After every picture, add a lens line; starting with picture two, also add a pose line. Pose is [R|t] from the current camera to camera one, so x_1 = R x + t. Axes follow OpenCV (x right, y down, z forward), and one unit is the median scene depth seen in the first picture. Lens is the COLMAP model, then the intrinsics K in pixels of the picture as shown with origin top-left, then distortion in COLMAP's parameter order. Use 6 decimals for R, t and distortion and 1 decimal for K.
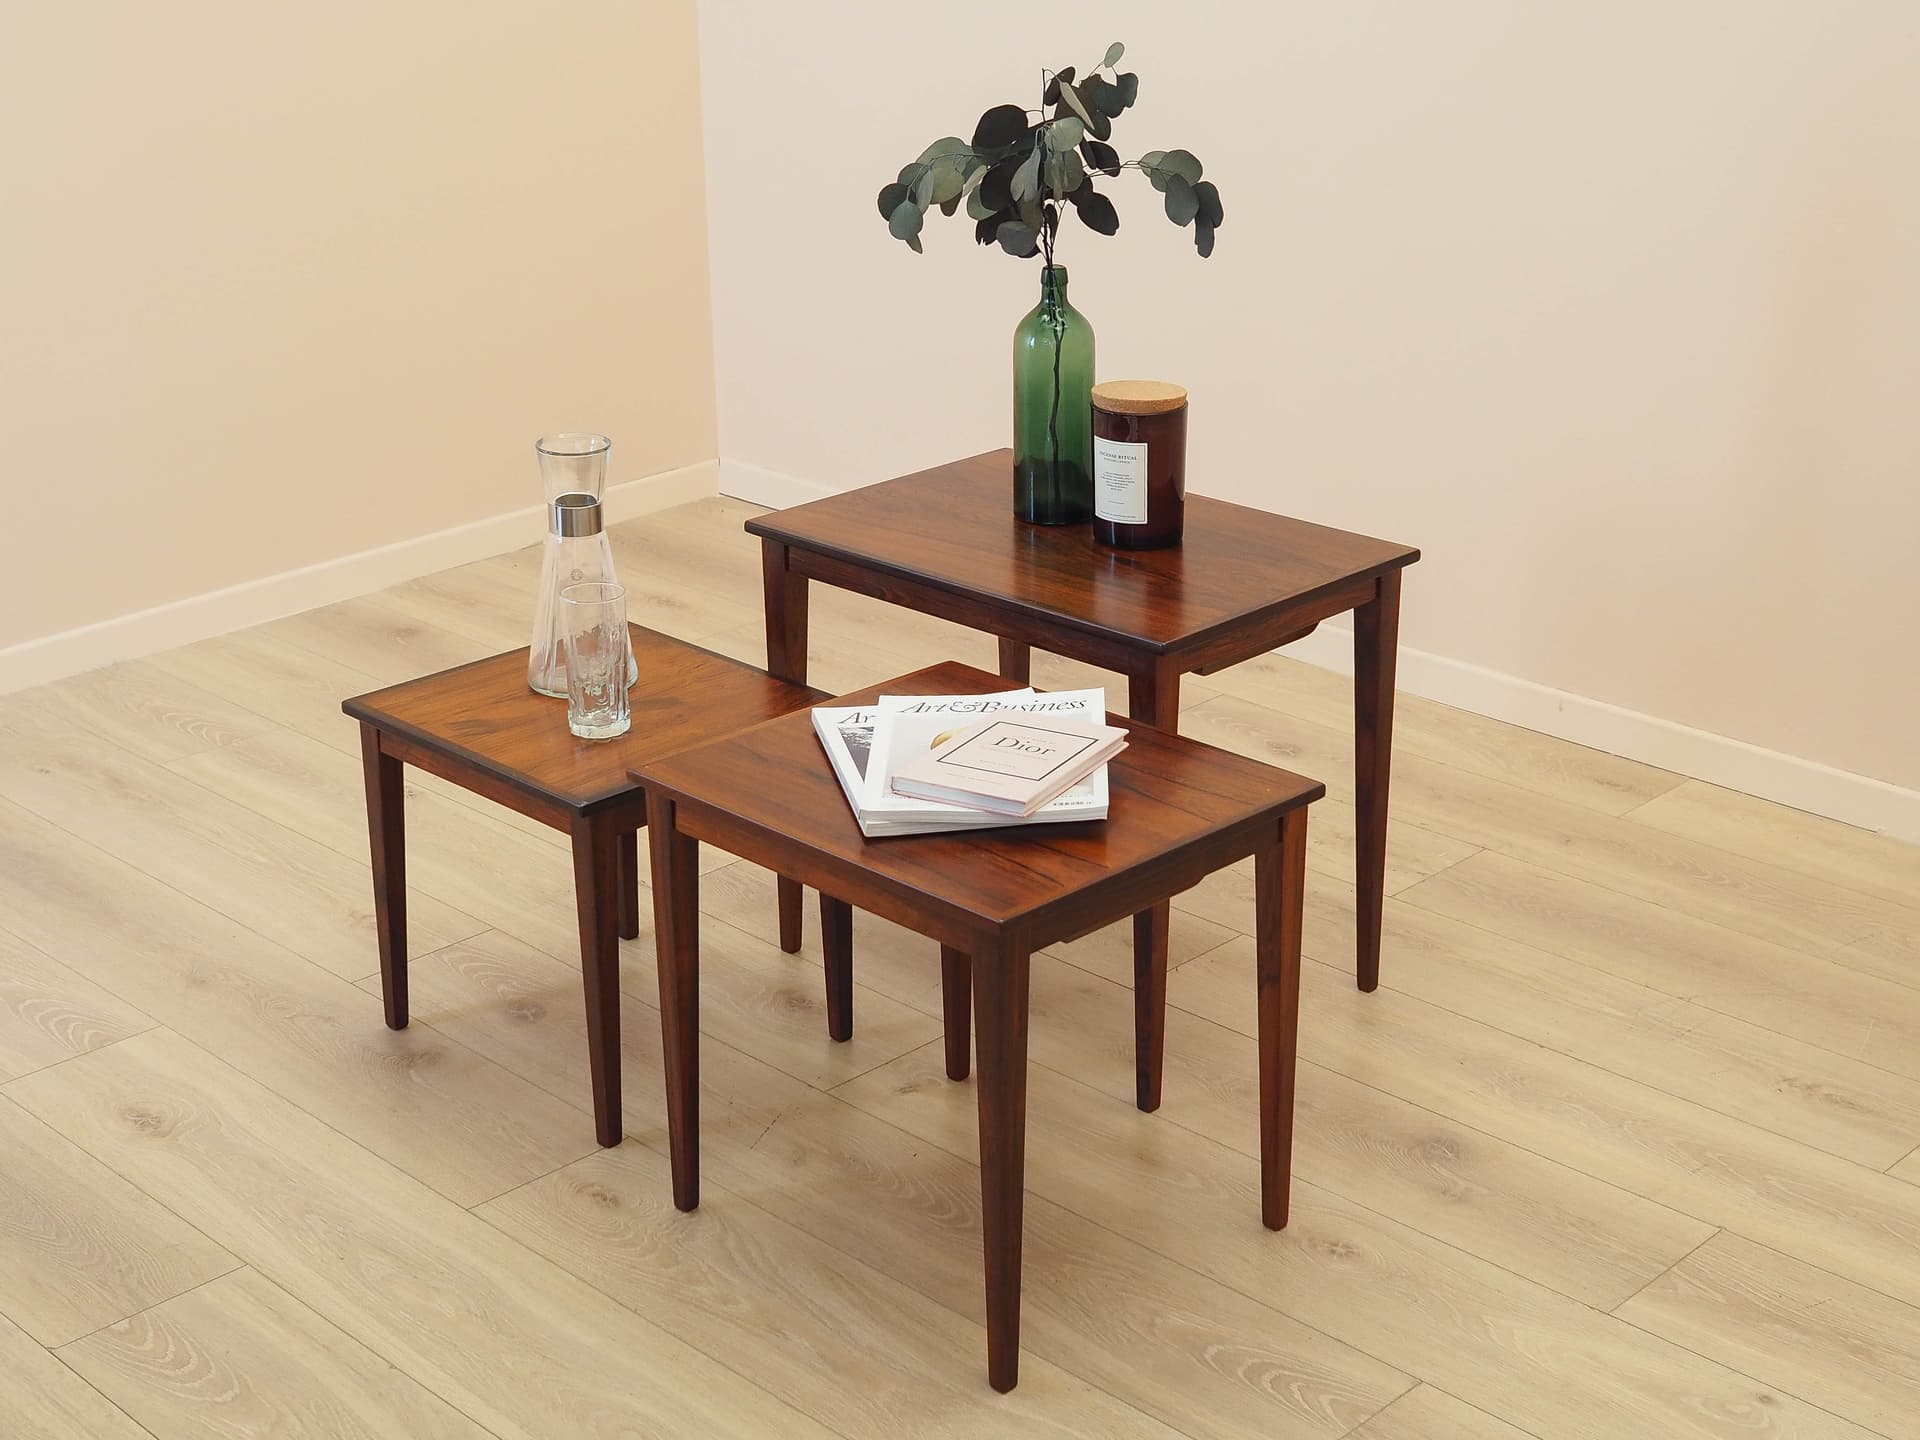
lens RADIAL K [[2815.2, 0, 960.0], [0, 2815.2, 720.0], [0, 0, 1]] dist [0.014819, 0.018989]
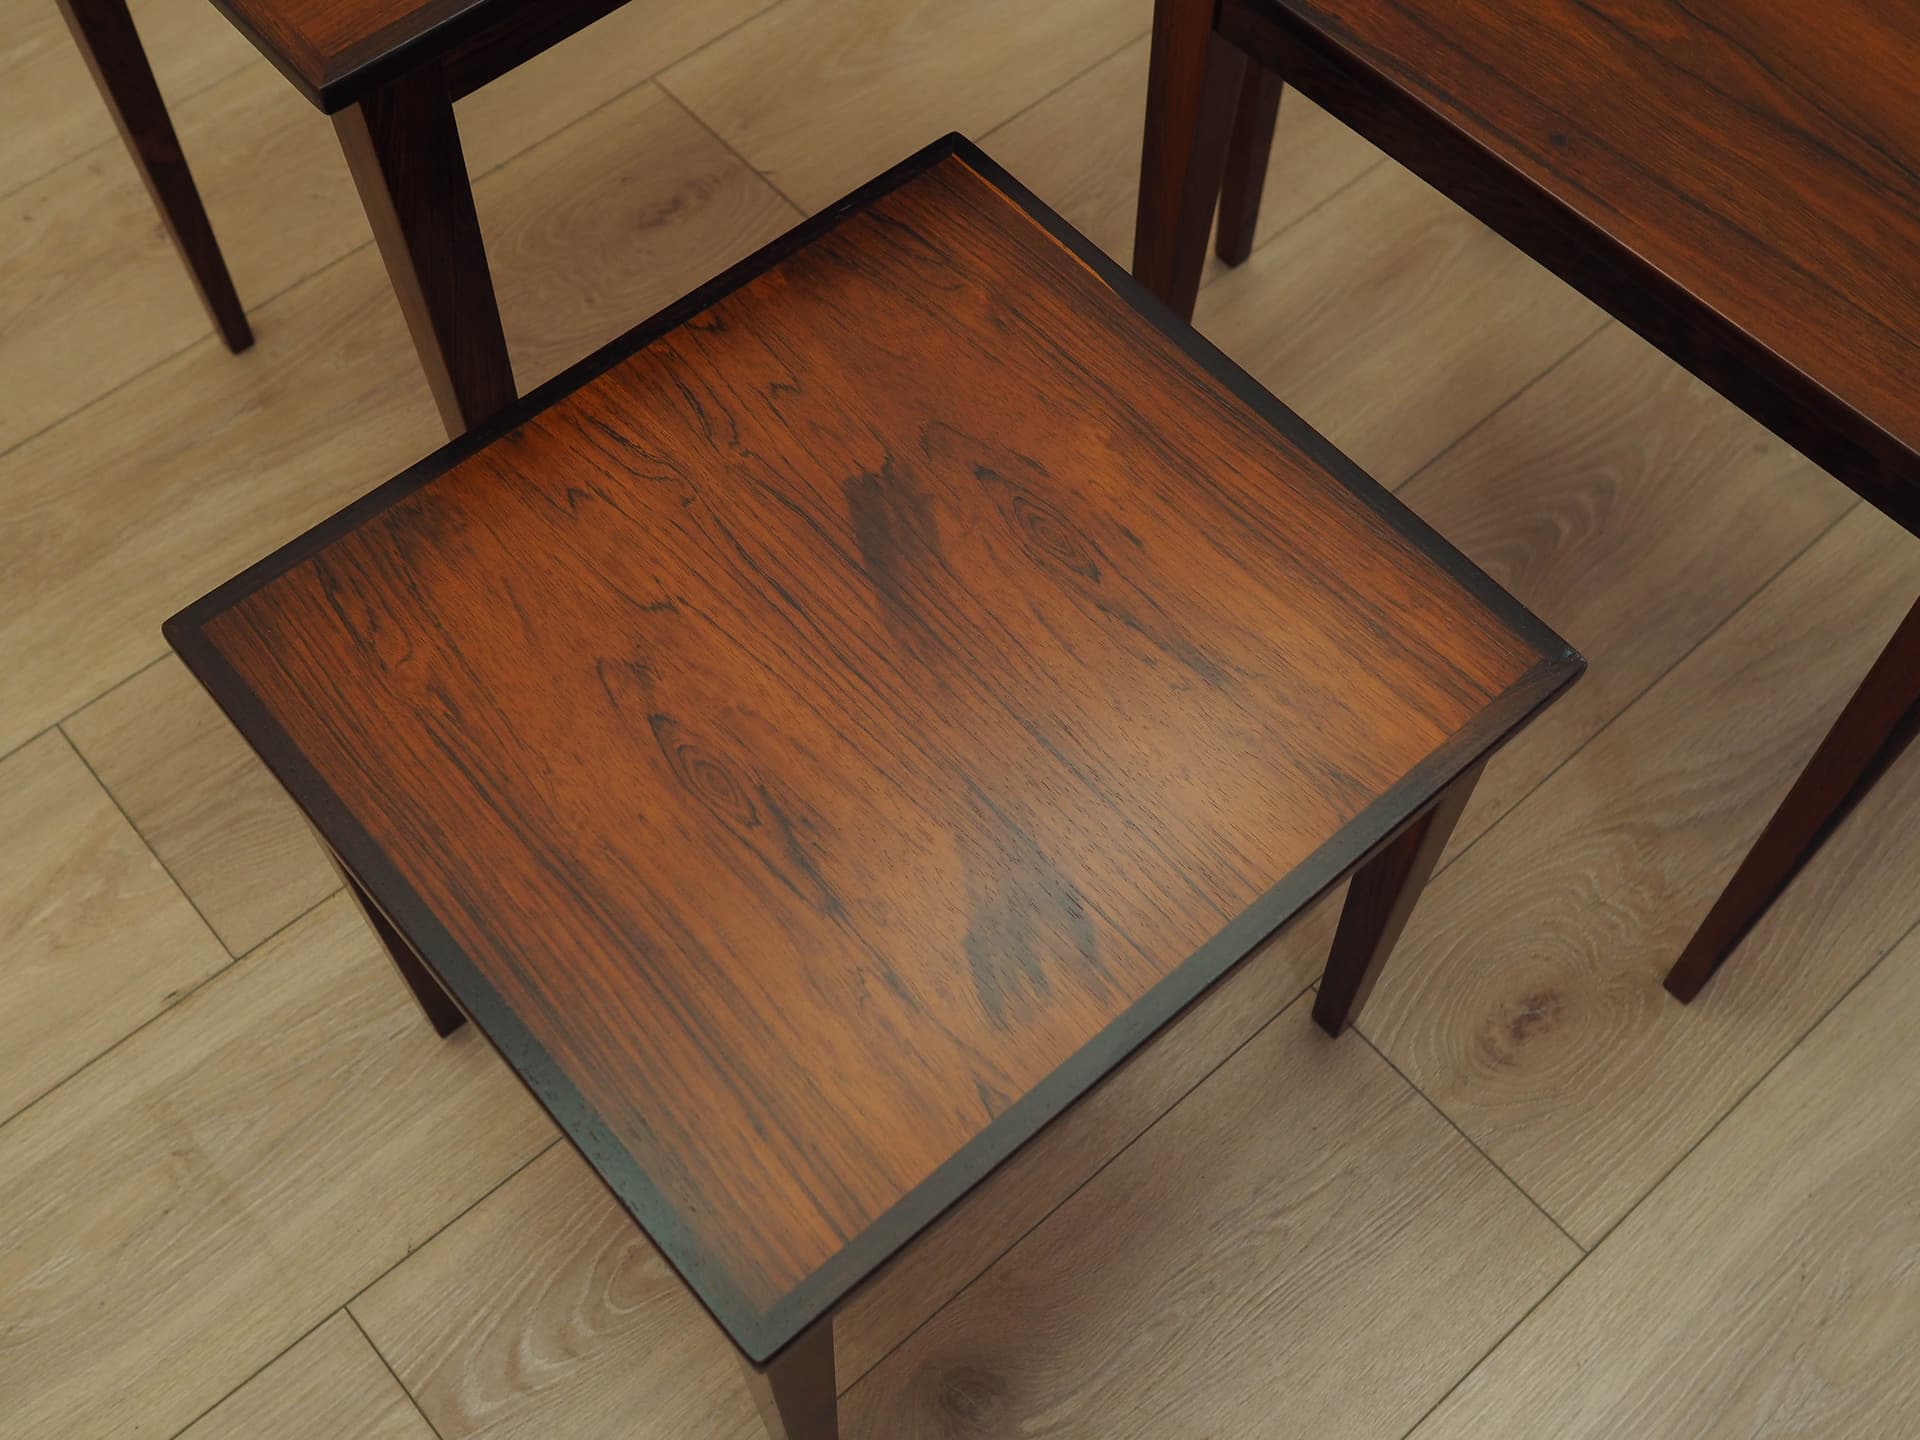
lens RADIAL K [[2055.7, 0, 973.9], [0, 2055.7, 756.9], [0, 0, 1]] dist [-0.021186, 0.011735]
pose [[0.061263, -0.867453, 0.493733, -0.289717], [0.342062, 0.482954, 0.806070, -0.224238], [-0.937678, 0.119505, 0.326309, 0.962748]]
